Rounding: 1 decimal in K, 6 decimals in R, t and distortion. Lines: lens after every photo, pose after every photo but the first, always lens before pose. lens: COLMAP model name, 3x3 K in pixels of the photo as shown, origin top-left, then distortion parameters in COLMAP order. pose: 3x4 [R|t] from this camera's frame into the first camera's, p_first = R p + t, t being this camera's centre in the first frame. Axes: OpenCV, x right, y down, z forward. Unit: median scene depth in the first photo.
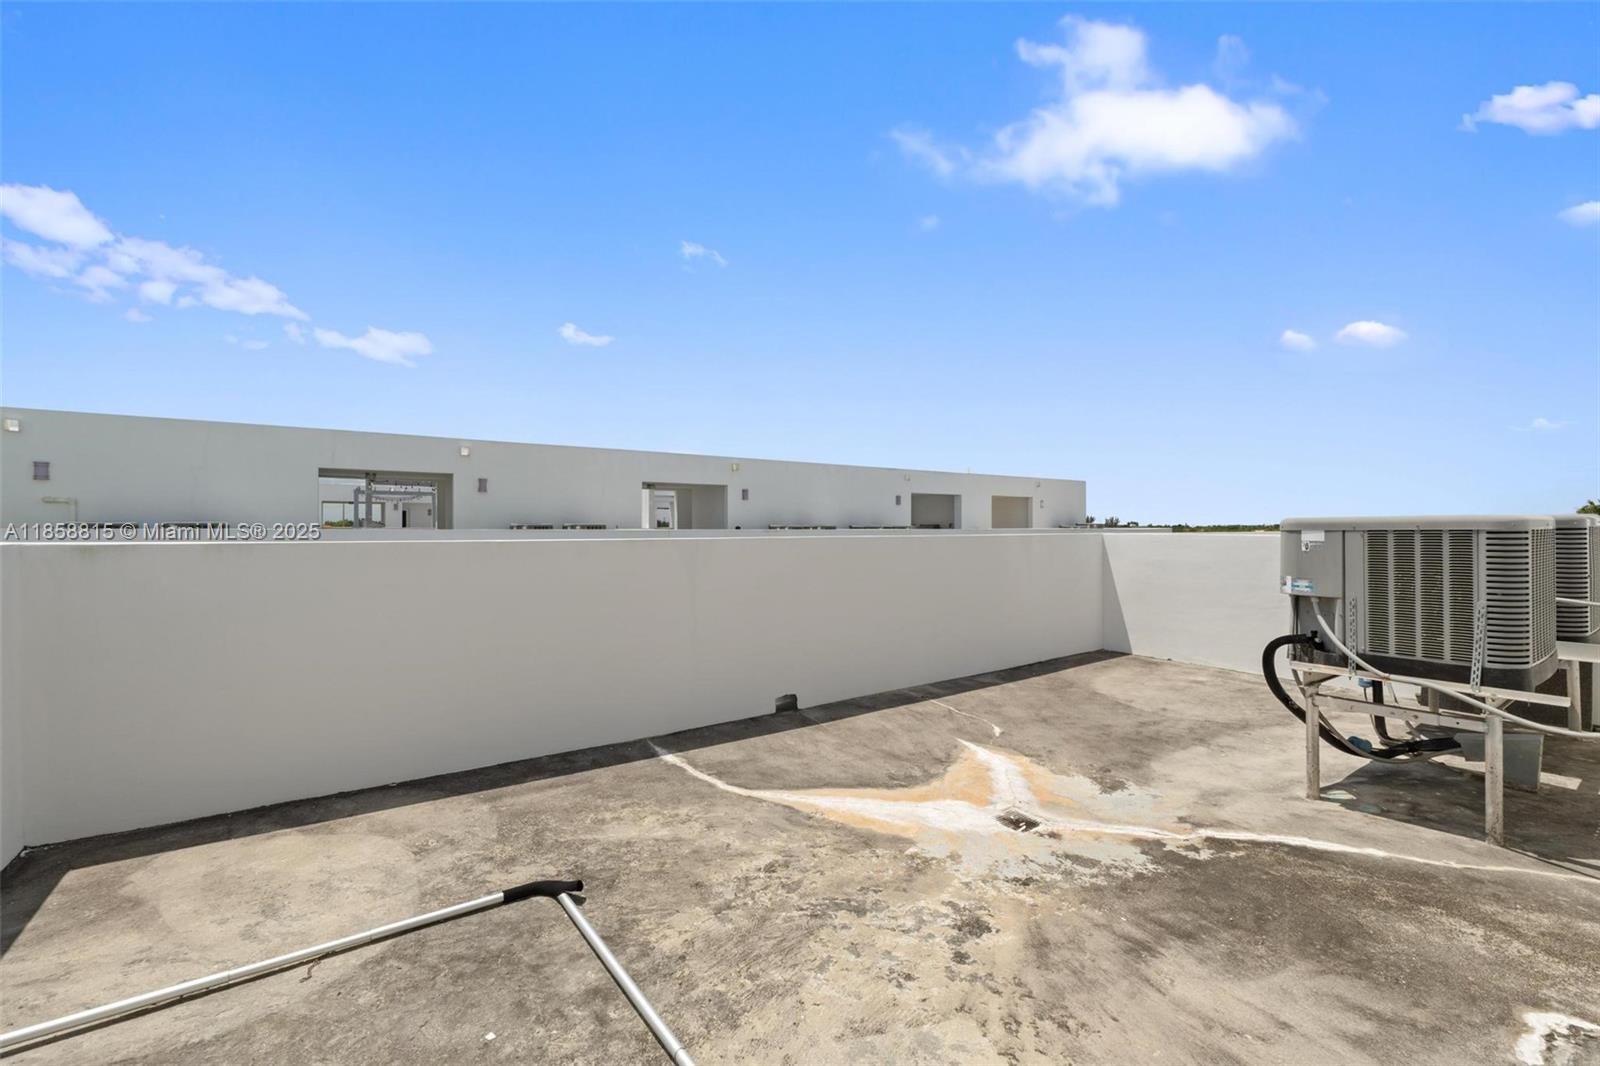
lens RADIAL K [[690.0, 0, 796.5], [0, 690.0, 530.1], [0, 0, 1]] dist [-0.004095, -0.000654]
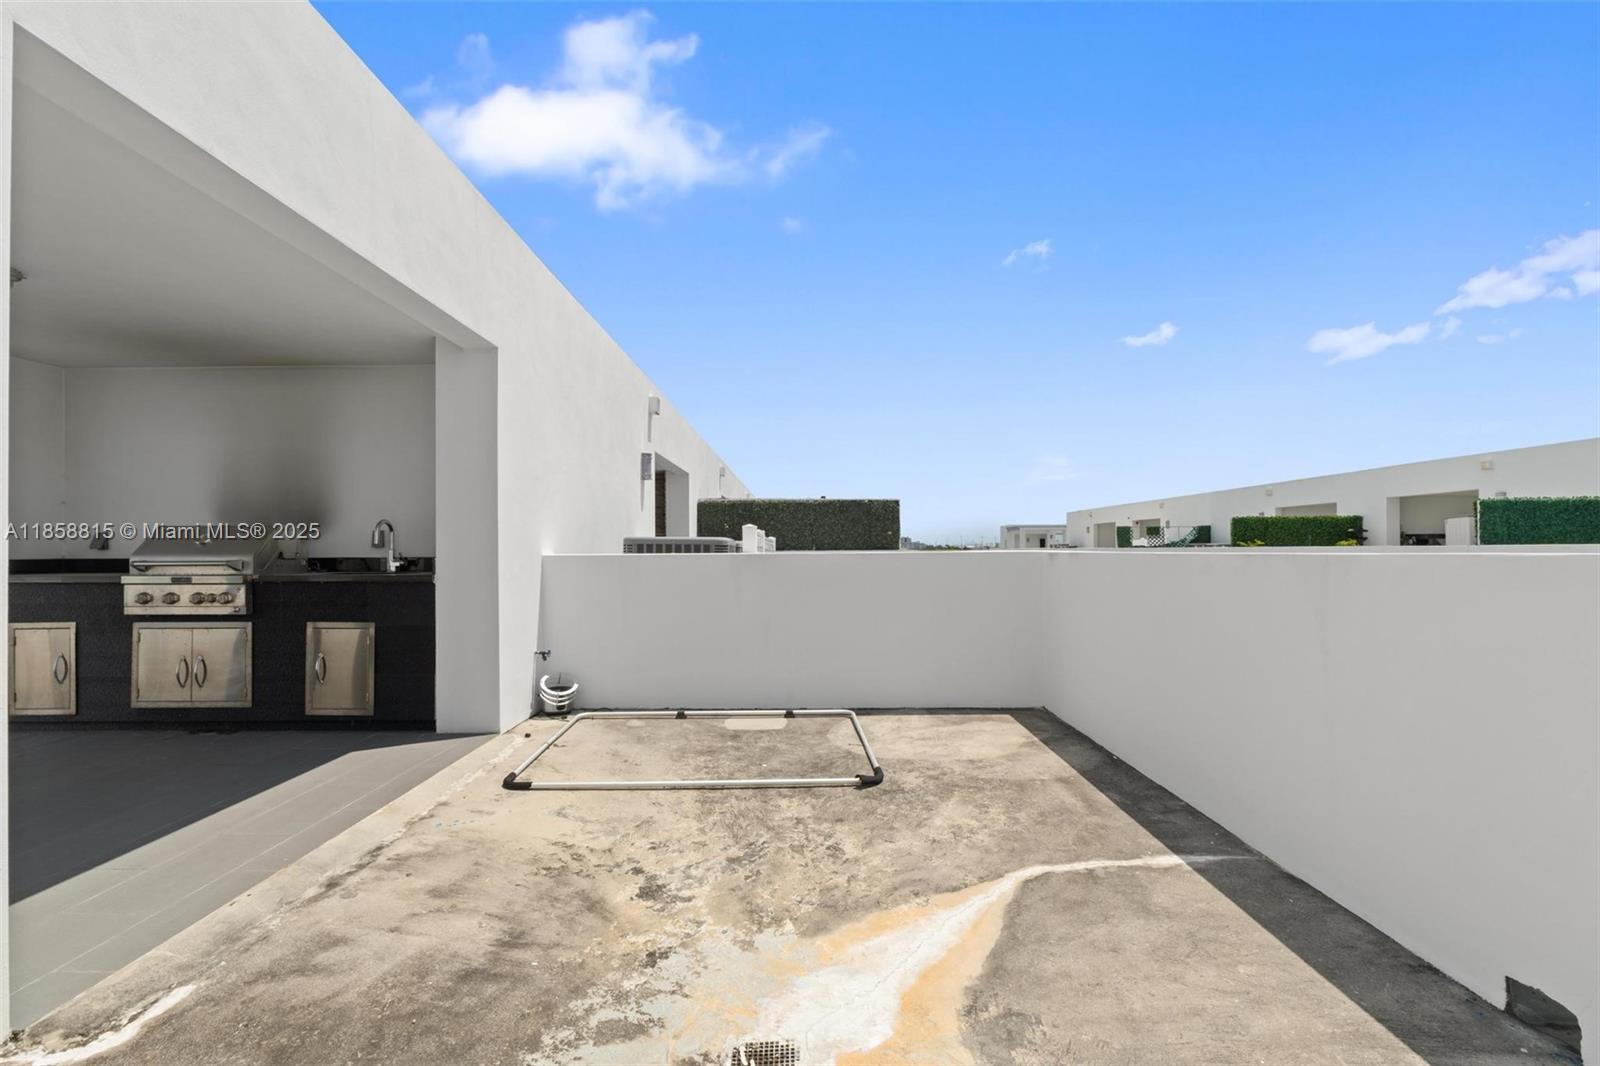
lens RADIAL K [[690.0, 0, 797.6], [0, 690.0, 538.9], [0, 0, 1]] dist [-0.004095, -0.000654]
pose [[-0.578182, -0.010949, -0.815835, 0.983539], [0.001592, 0.999893, -0.014547, 0.014578], [0.815907, -0.009709, -0.578102, 1.745137]]
